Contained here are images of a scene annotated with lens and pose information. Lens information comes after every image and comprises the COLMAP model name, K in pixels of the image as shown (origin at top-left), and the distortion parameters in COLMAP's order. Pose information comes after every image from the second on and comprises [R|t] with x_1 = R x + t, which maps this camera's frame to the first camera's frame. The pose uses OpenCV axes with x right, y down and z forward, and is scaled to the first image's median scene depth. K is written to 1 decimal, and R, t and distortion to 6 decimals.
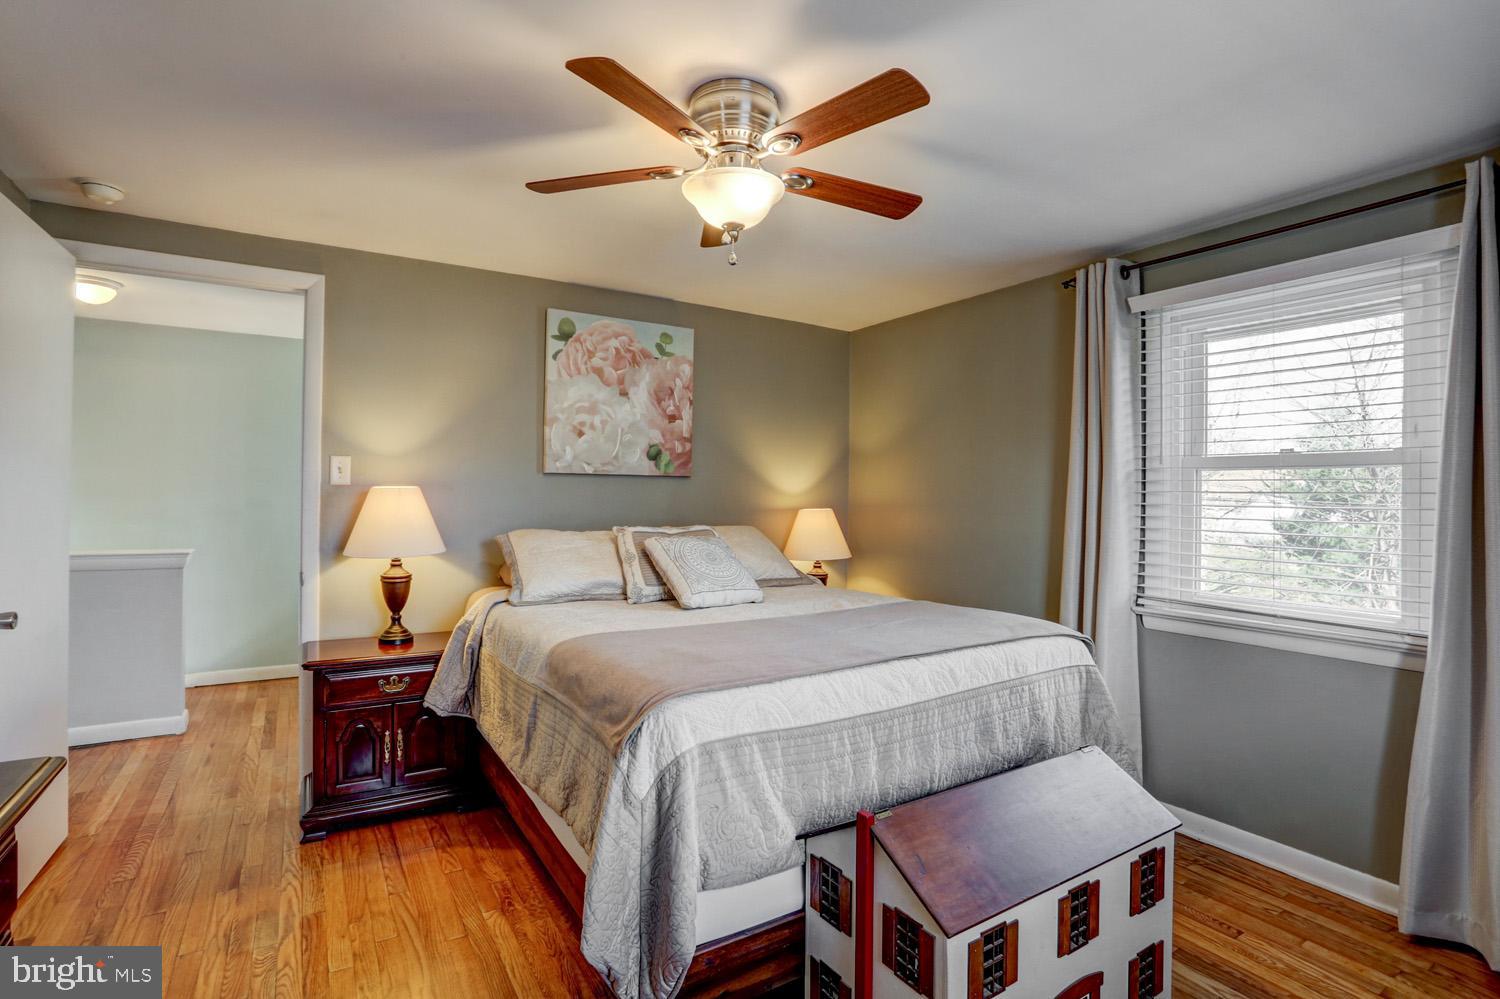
lens RADIAL K [[737.3, 0, 747.7], [0, 737.3, 498.0], [0, 0, 1]] dist [-0.062971, 0.024881]
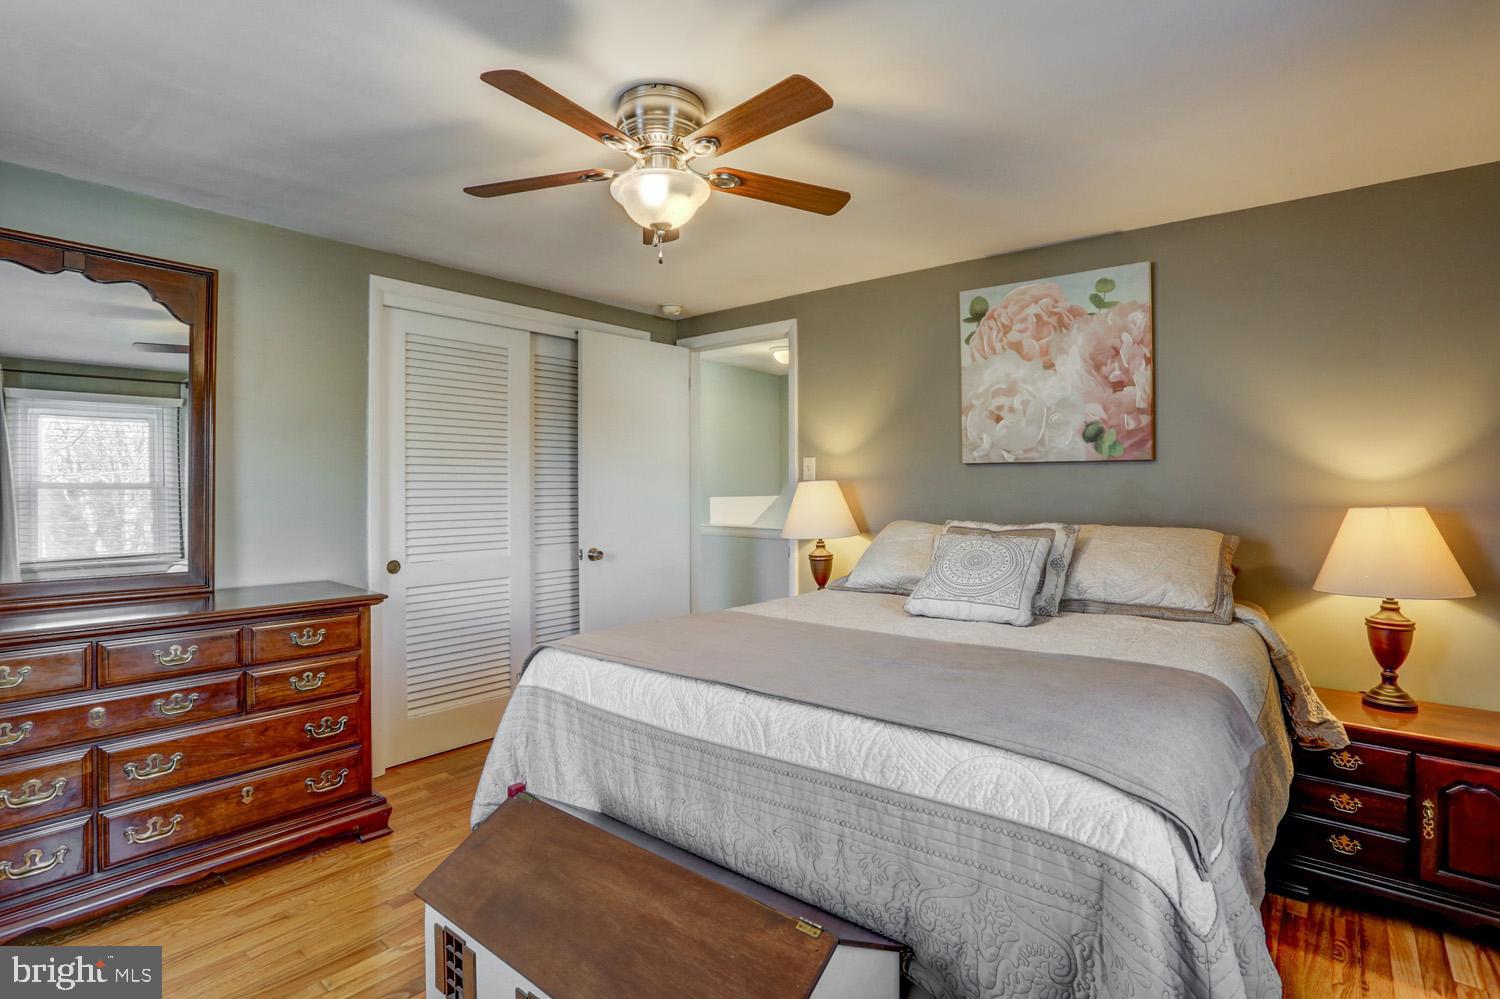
lens RADIAL K [[737.3, 0, 748.7], [0, 737.3, 499.1], [0, 0, 1]] dist [-0.062971, 0.024881]
pose [[0.313143, 0.006830, -0.949681, 0.528944], [0.002001, 0.999967, 0.007851, 0.004125], [0.949704, -0.004359, 0.313119, 0.415677]]
